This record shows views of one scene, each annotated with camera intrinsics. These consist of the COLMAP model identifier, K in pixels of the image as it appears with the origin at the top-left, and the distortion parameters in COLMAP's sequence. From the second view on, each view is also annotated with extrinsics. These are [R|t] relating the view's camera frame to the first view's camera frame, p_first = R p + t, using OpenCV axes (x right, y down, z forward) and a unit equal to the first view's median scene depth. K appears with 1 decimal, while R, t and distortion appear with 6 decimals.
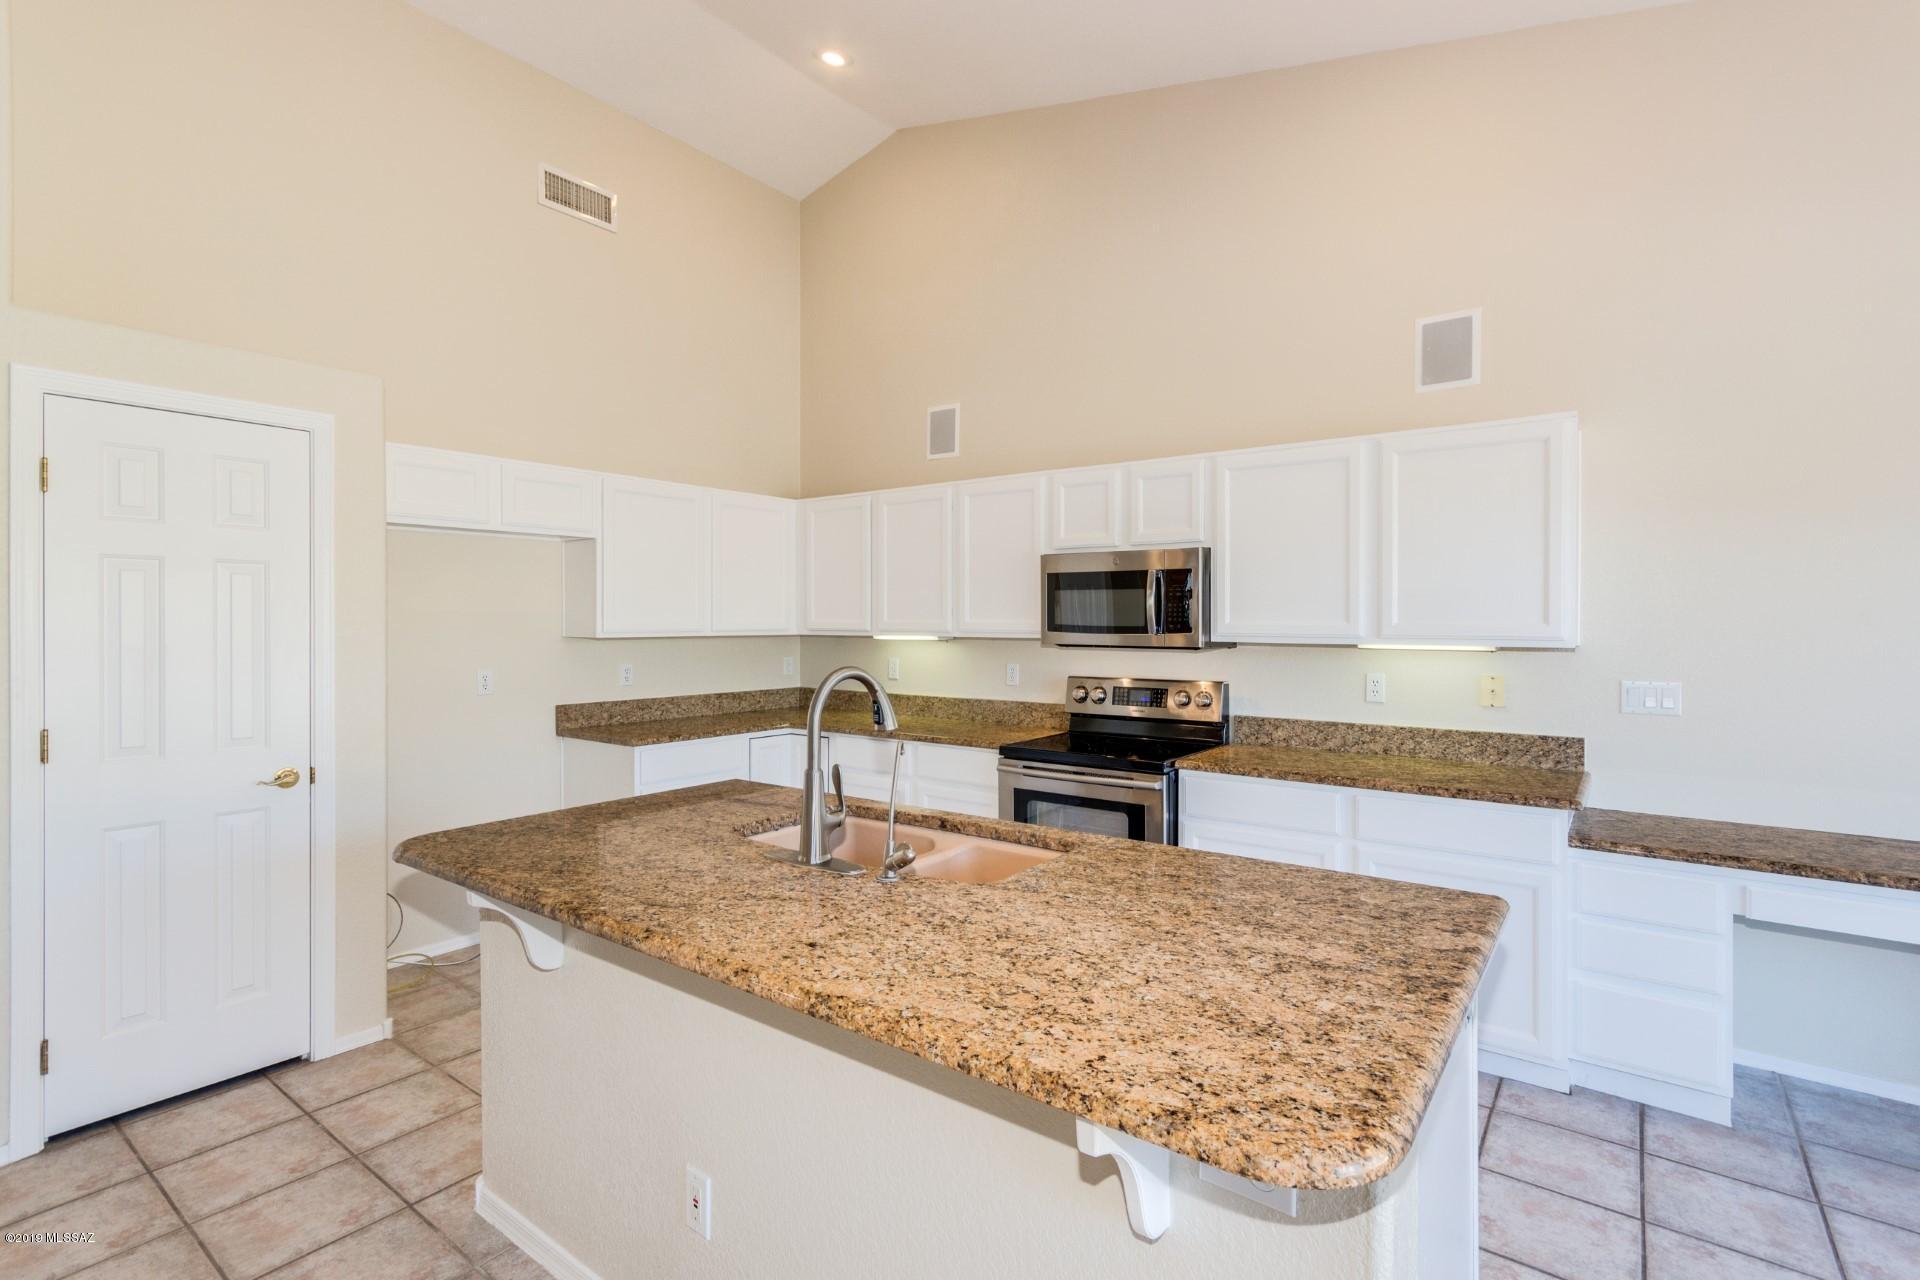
lens RADIAL K [[891.3, 0, 968.0], [0, 891.3, 632.0], [0, 0, 1]] dist [-0.001182, -0.003053]
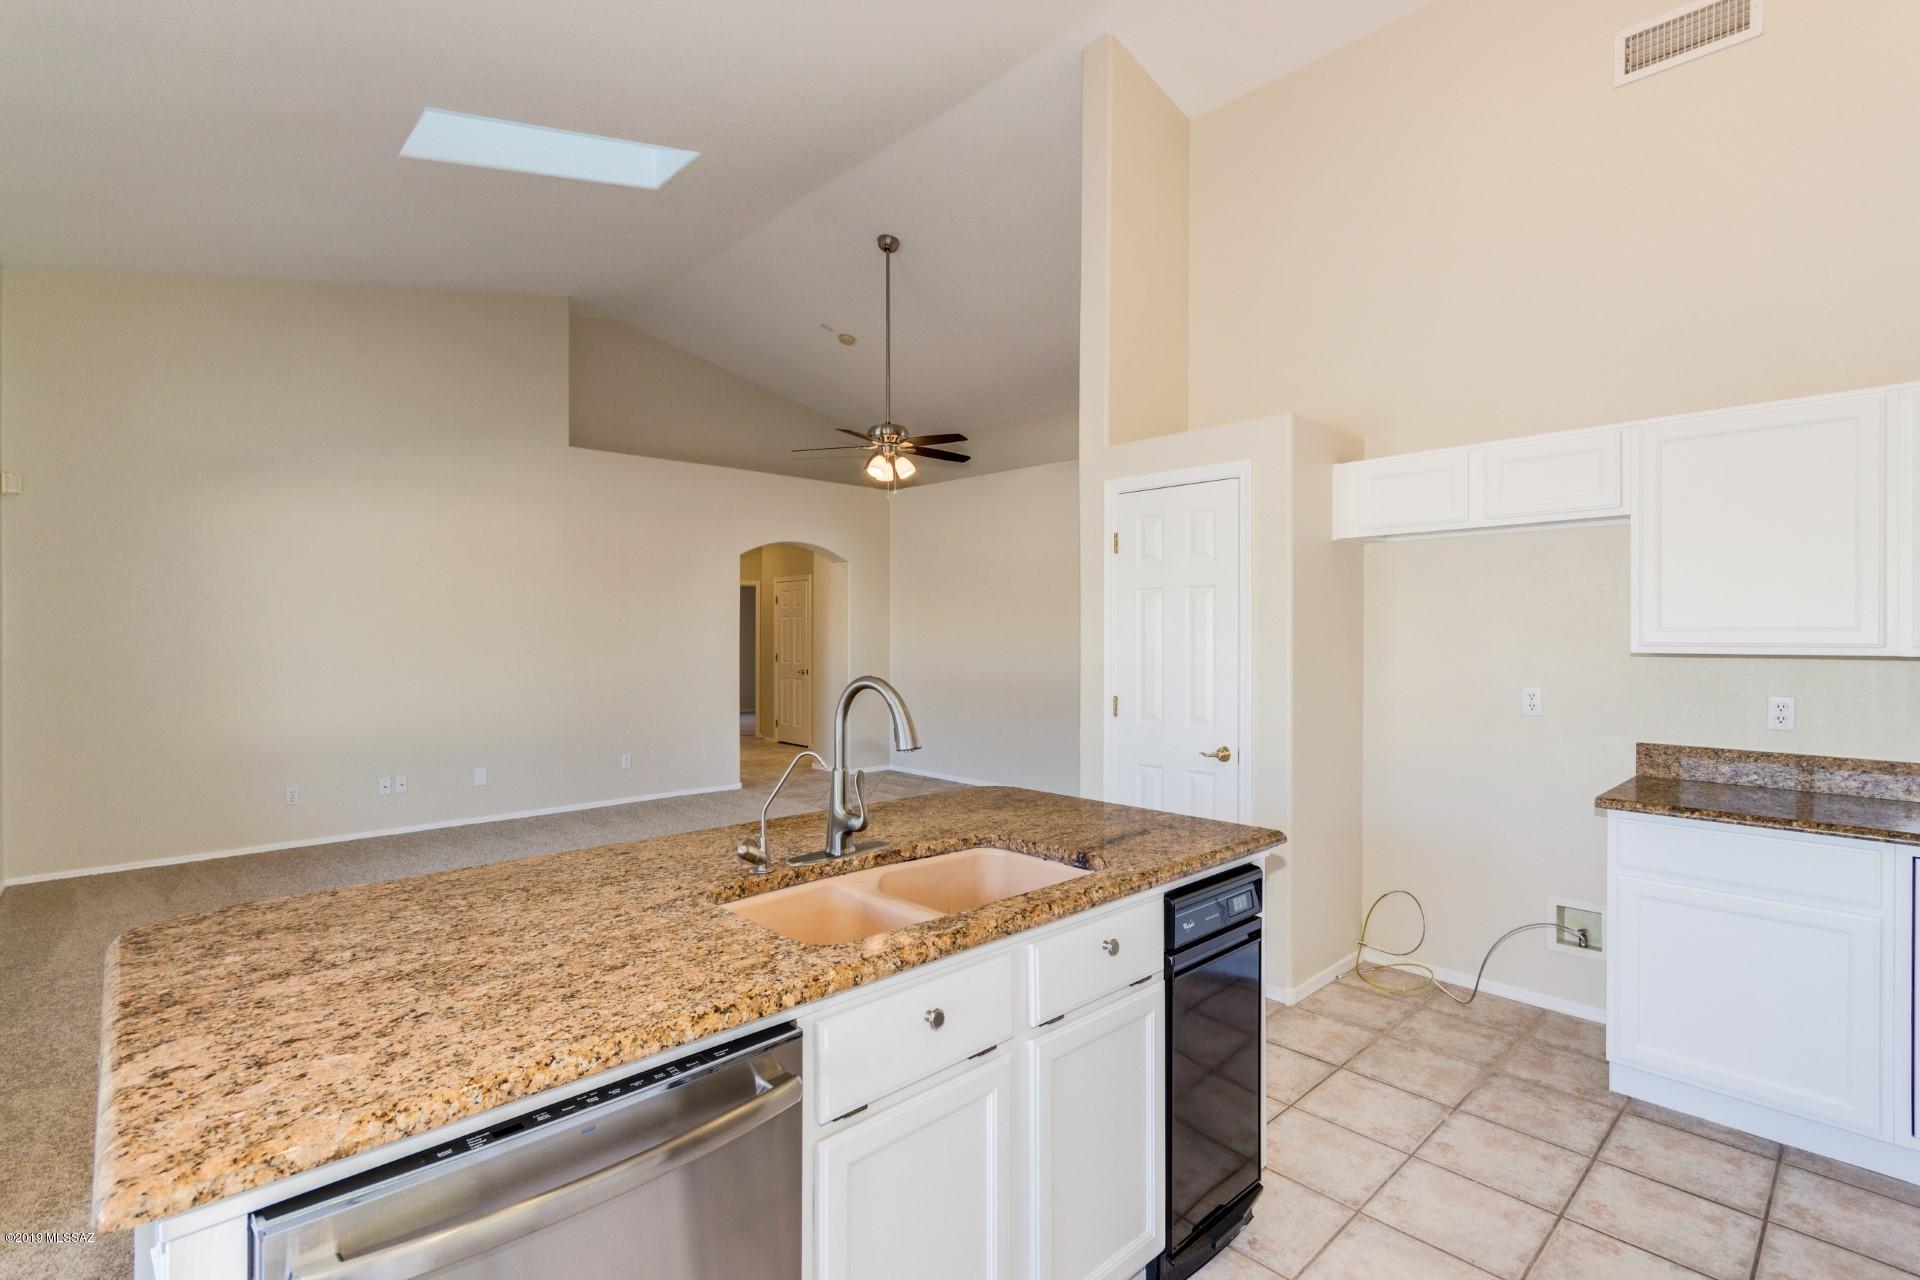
lens RADIAL K [[891.3, 0, 969.9], [0, 891.3, 634.3], [0, 0, 1]] dist [-0.001182, -0.003053]
pose [[-0.163569, 0.001932, -0.986530, 1.086192], [-0.010991, 0.999932, 0.003781, -0.015130], [0.986471, 0.011461, -0.163537, 1.669953]]
